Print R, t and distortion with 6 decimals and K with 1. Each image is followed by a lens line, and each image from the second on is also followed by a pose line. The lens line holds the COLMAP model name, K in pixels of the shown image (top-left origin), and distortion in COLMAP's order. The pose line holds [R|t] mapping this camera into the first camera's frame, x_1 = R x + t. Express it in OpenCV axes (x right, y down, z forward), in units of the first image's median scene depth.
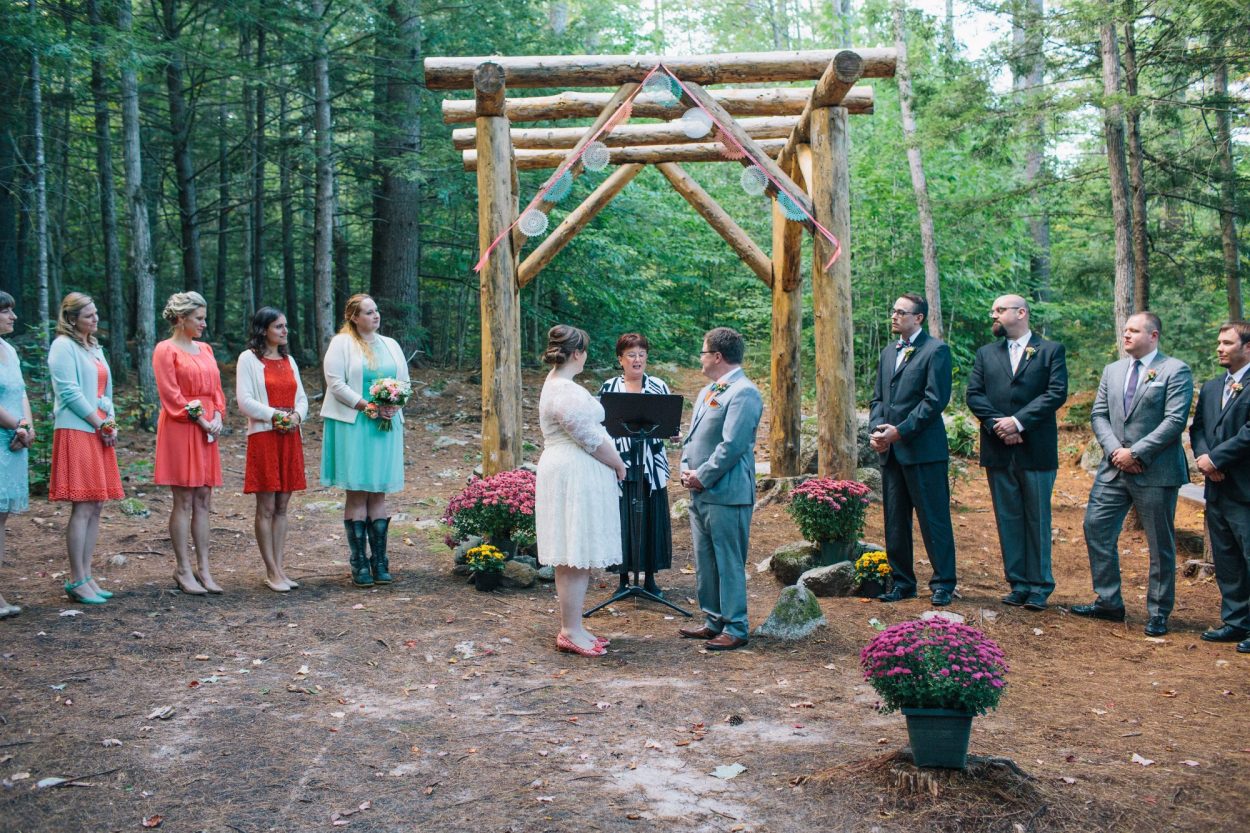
lens RADIAL K [[1181.3, 0, 625.0], [0, 1181.3, 416.5], [0, 0, 1]] dist [-0.099211, 0.125616]
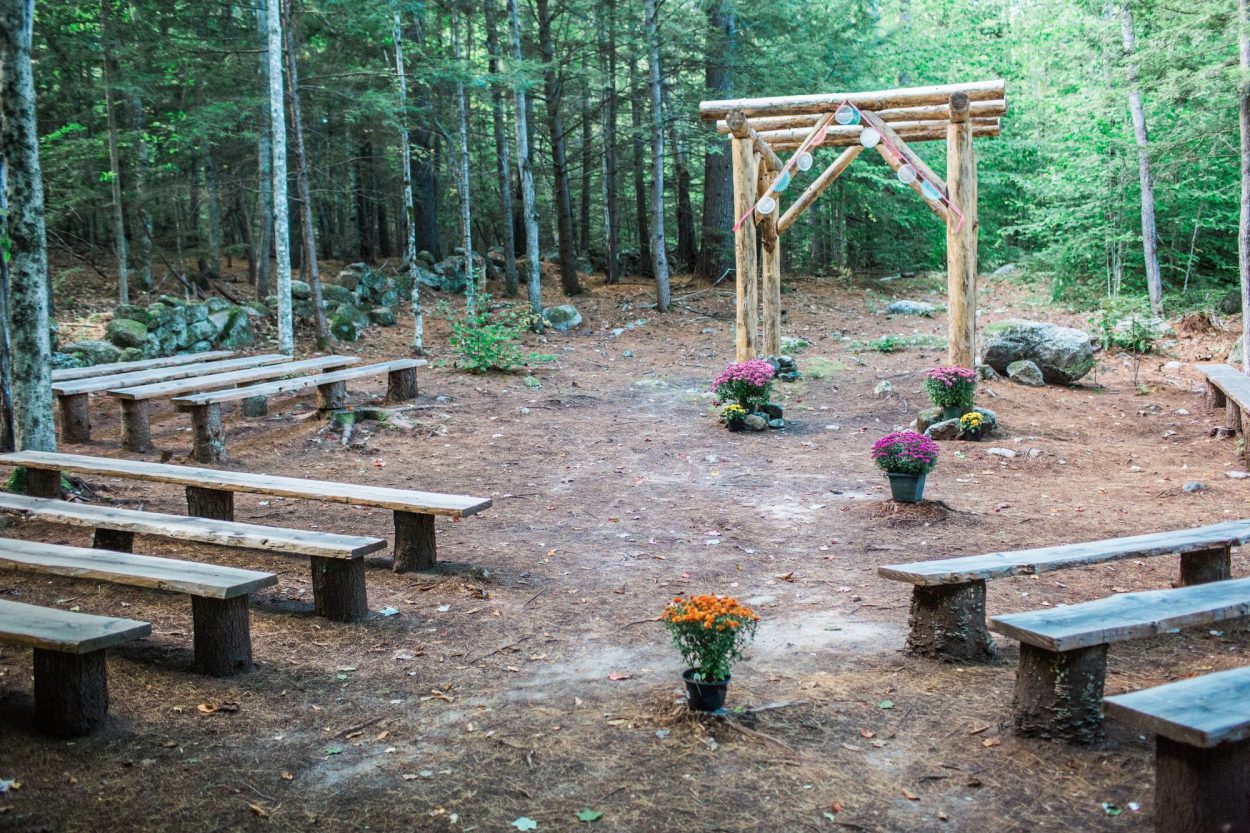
lens RADIAL K [[1181.3, 0, 625.0], [0, 1181.3, 416.5], [0, 0, 1]] dist [-0.099211, 0.125616]
pose [[0.954665, 0.019318, -0.297056, 0.218589], [0.007588, 0.995989, 0.089157, -0.022767], [0.297586, -0.087369, 0.950689, -0.602463]]
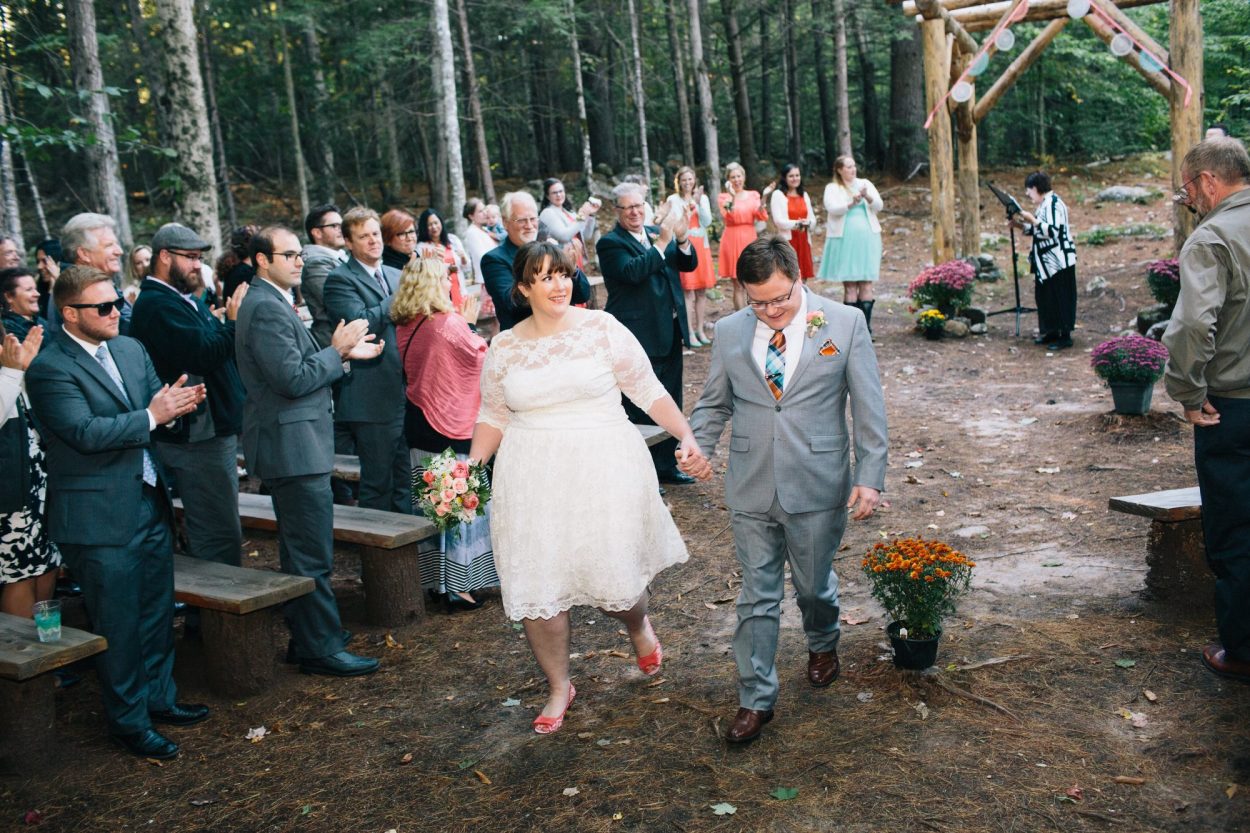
lens RADIAL K [[1181.3, 0, 625.0], [0, 1181.3, 416.5], [0, 0, 1]] dist [-0.099211, 0.125616]
pose [[0.895240, 0.014124, -0.445360, 0.199053], [0.064353, 0.984920, 0.160594, -0.025880], [0.440912, -0.172431, 0.880832, -0.534959]]
